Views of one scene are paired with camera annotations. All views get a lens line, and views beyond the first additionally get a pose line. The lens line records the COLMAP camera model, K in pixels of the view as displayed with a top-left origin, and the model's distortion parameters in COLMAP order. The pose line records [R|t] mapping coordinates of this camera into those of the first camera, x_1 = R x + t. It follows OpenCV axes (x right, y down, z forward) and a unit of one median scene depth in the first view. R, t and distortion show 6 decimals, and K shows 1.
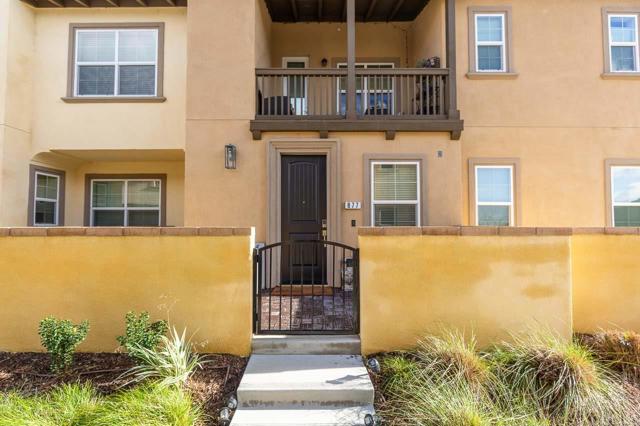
lens RADIAL K [[289.5, 0, 320.8], [0, 289.5, 216.9], [0, 0, 1]] dist [0.001543, -0.000431]
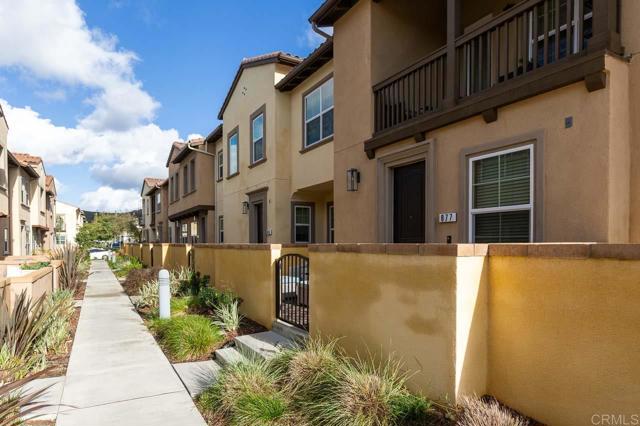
lens RADIAL K [[391.2, 0, 304.2], [0, 391.2, 250.4], [0, 0, 1]] dist [0.018650, -0.005022]
pose [[0.476000, 0.014743, -0.879322, 0.875704], [0.027515, 0.999120, 0.031646, 0.005600], [0.879015, -0.039258, 0.475176, 0.123136]]
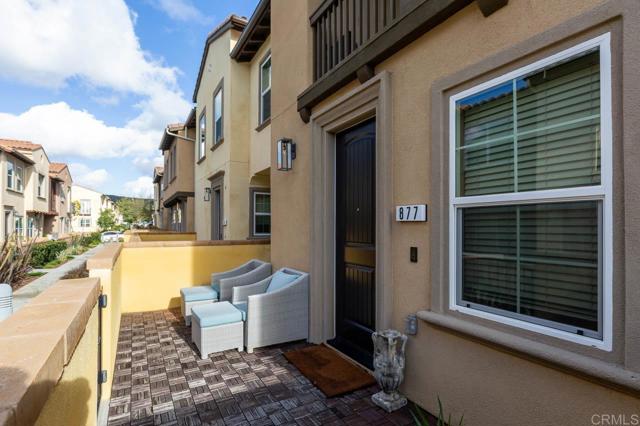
lens RADIAL K [[330.0, 0, 319.9], [0, 330.0, 221.9], [0, 0, 1]] dist [-0.000797, 0.001477]
pose [[0.485545, -0.007659, -0.874178, 0.468347], [0.020365, 0.999789, 0.002551, -0.030781], [0.873974, -0.019041, 0.485599, 0.638652]]
